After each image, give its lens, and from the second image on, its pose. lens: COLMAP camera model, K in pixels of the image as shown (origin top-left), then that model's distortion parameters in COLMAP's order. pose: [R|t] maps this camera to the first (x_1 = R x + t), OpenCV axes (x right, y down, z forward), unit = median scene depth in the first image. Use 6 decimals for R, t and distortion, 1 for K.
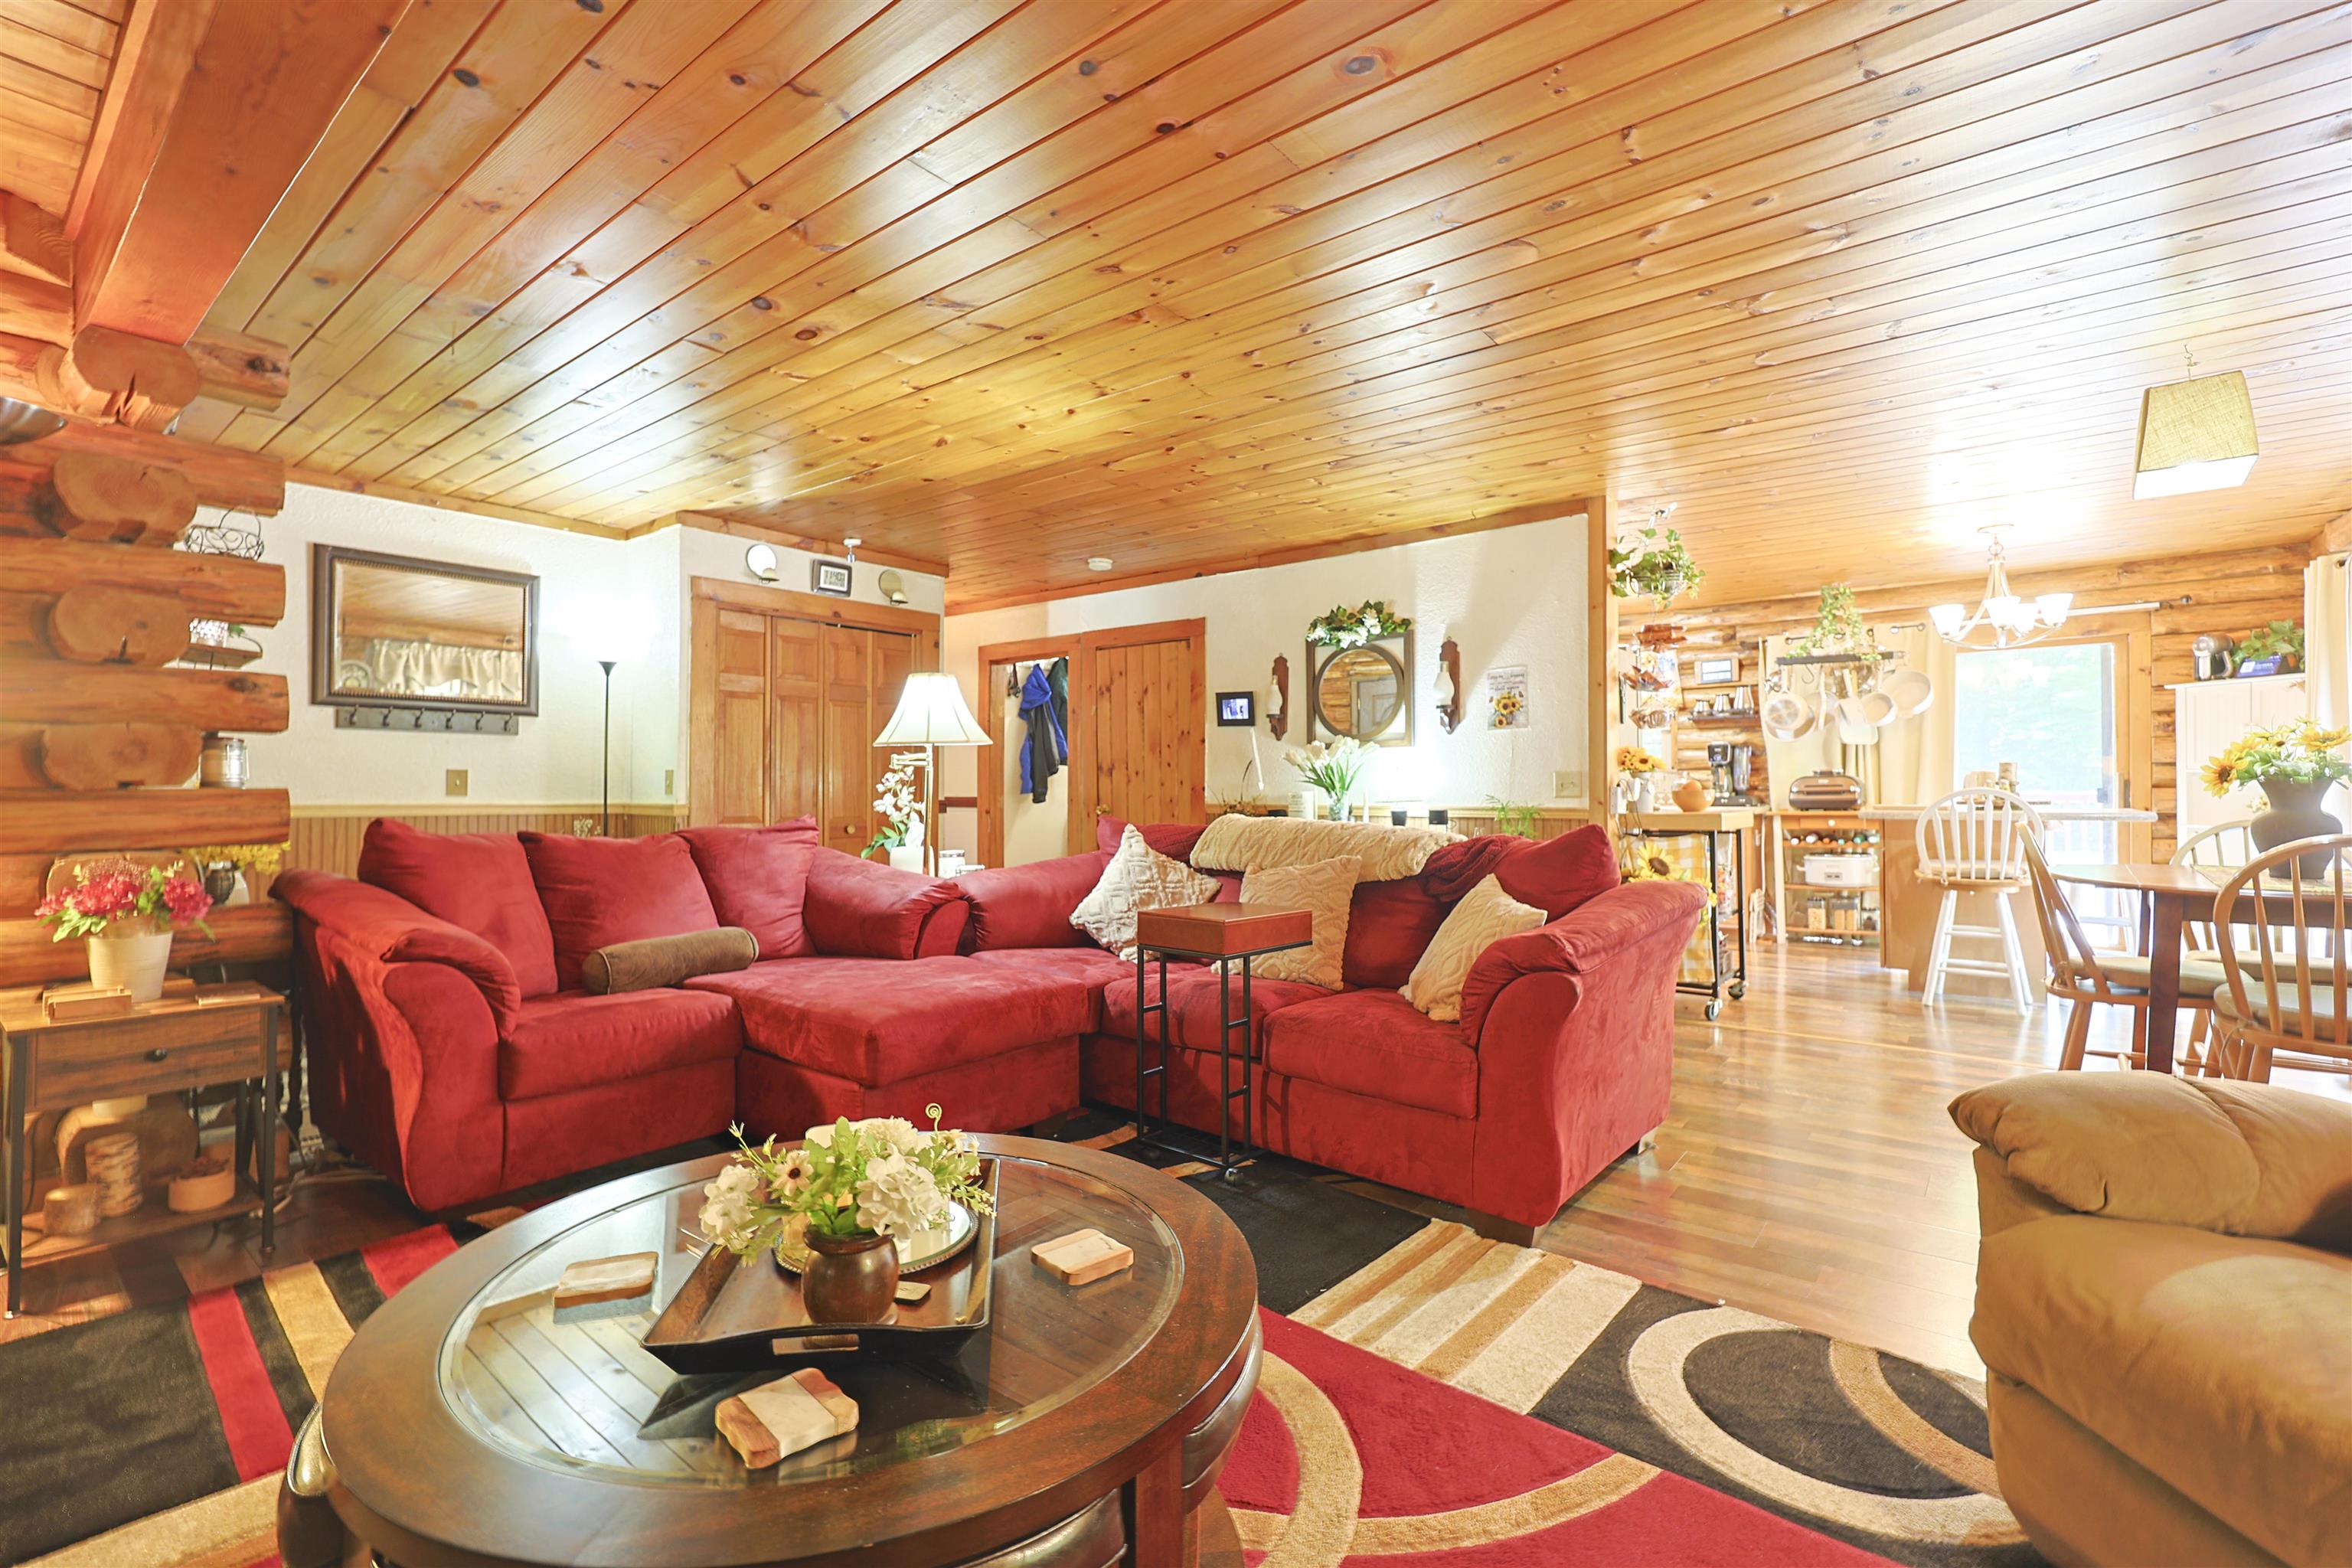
lens RADIAL K [[1067.6, 0, 1088.1], [0, 1067.6, 780.9], [0, 0, 1]] dist [-0.001168, -0.000170]
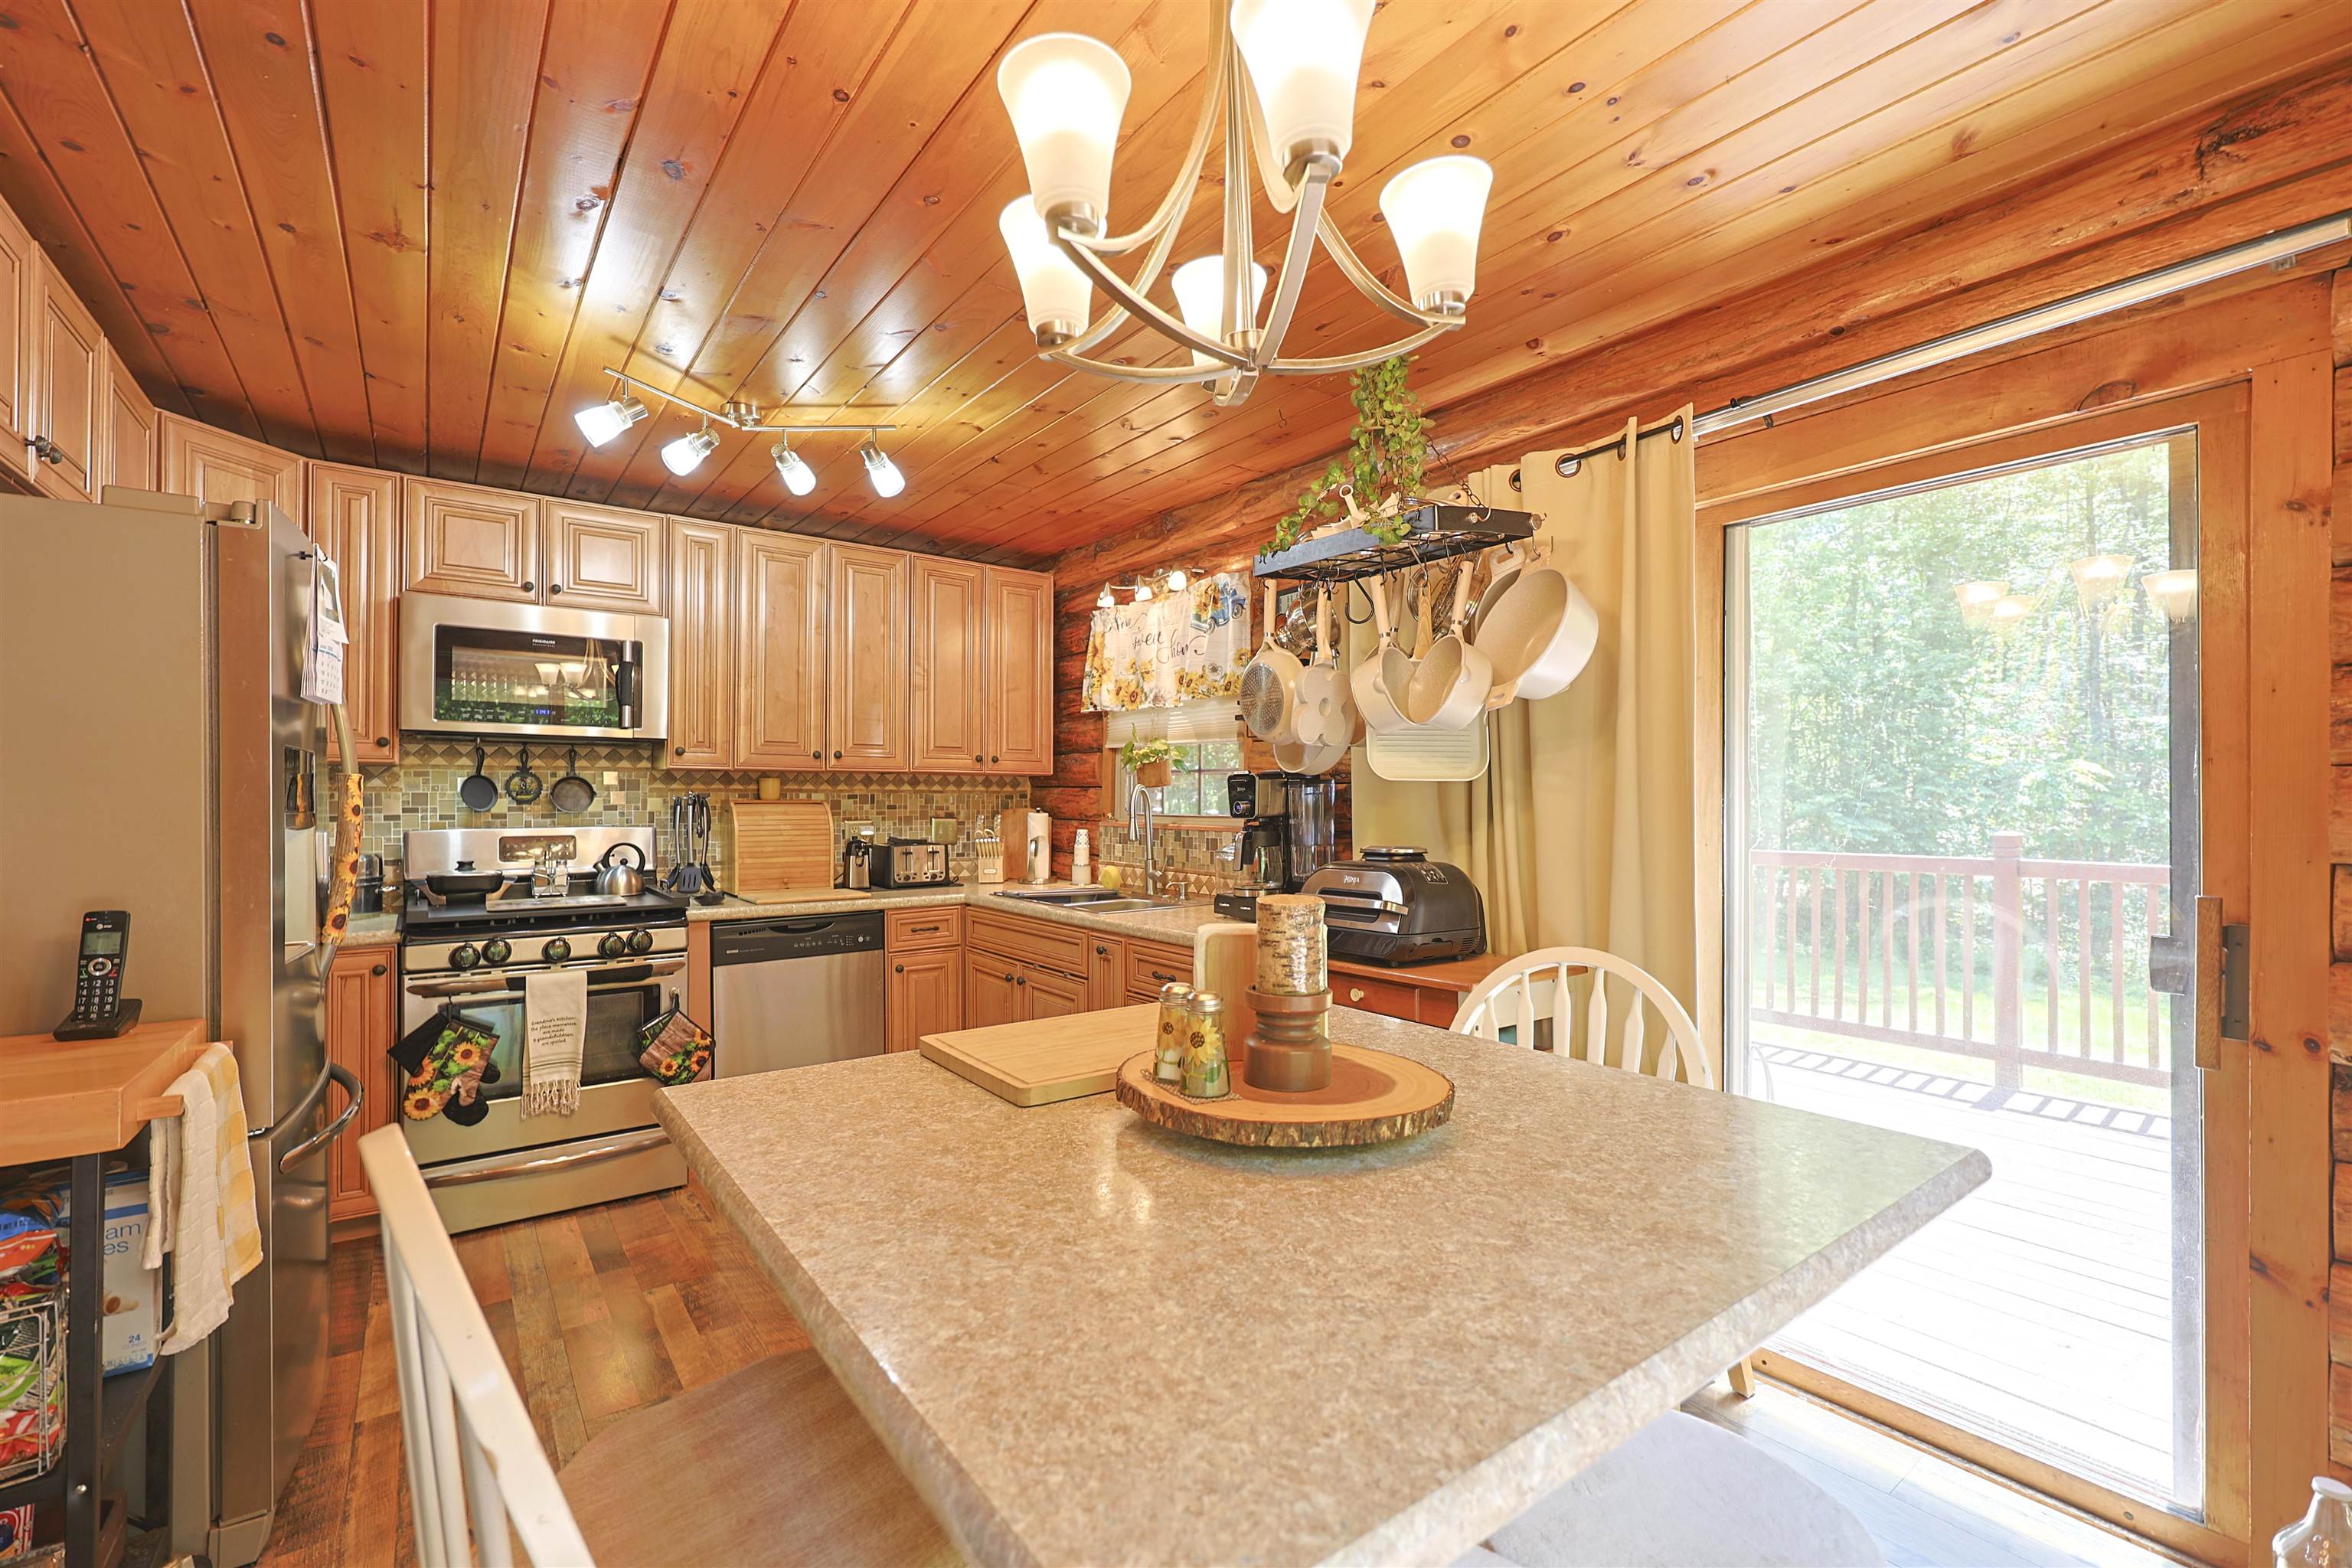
lens RADIAL K [[1033.3, 0, 1159.9], [0, 1033.3, 786.2], [0, 0, 1]] dist [-0.000190, -0.000042]
pose [[0.975468, -0.001584, -0.220136, 0.703666], [0.001935, 0.999997, 0.001376, -0.033001], [0.220133, -0.001768, 0.975468, 0.630456]]
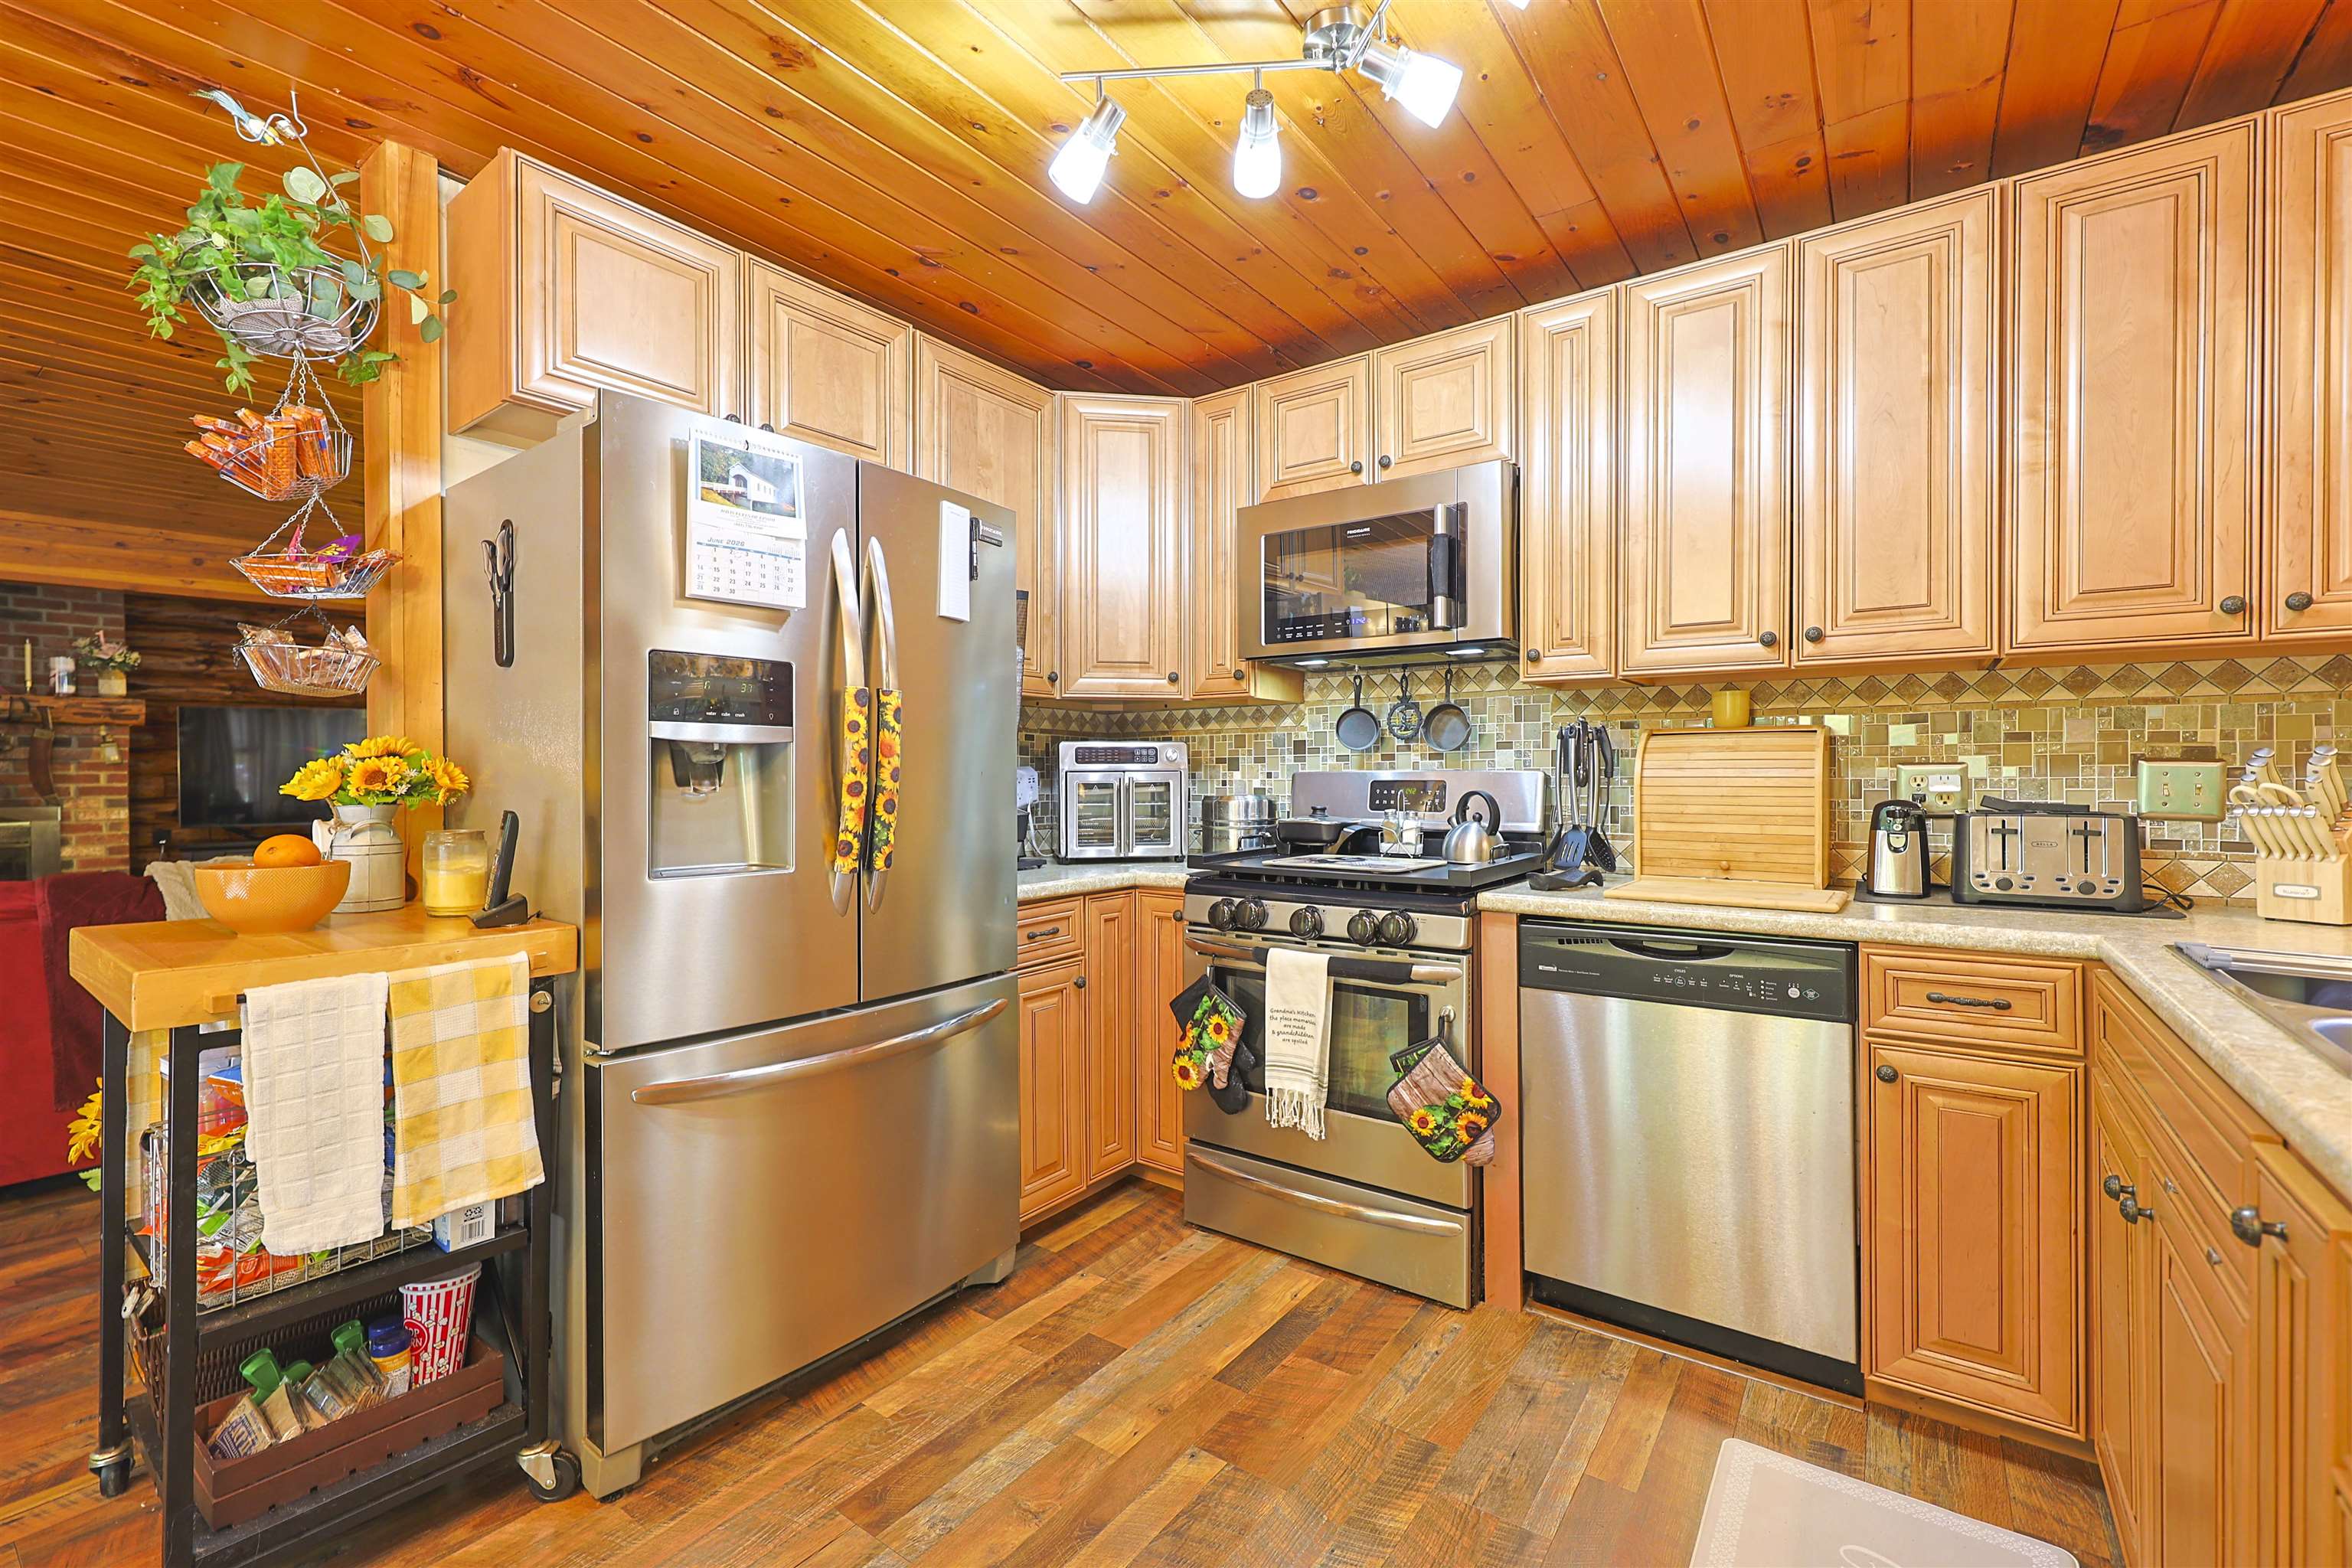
lens RADIAL K [[1011.9, 0, 1167.2], [0, 1011.9, 779.9], [0, 0, 1]] dist [-0.000761, -0.000296]
pose [[0.080507, 0.006674, -0.996732, 0.681822], [0.014306, 0.999867, 0.007850, -0.012322], [0.996651, -0.014891, 0.080401, 0.944904]]
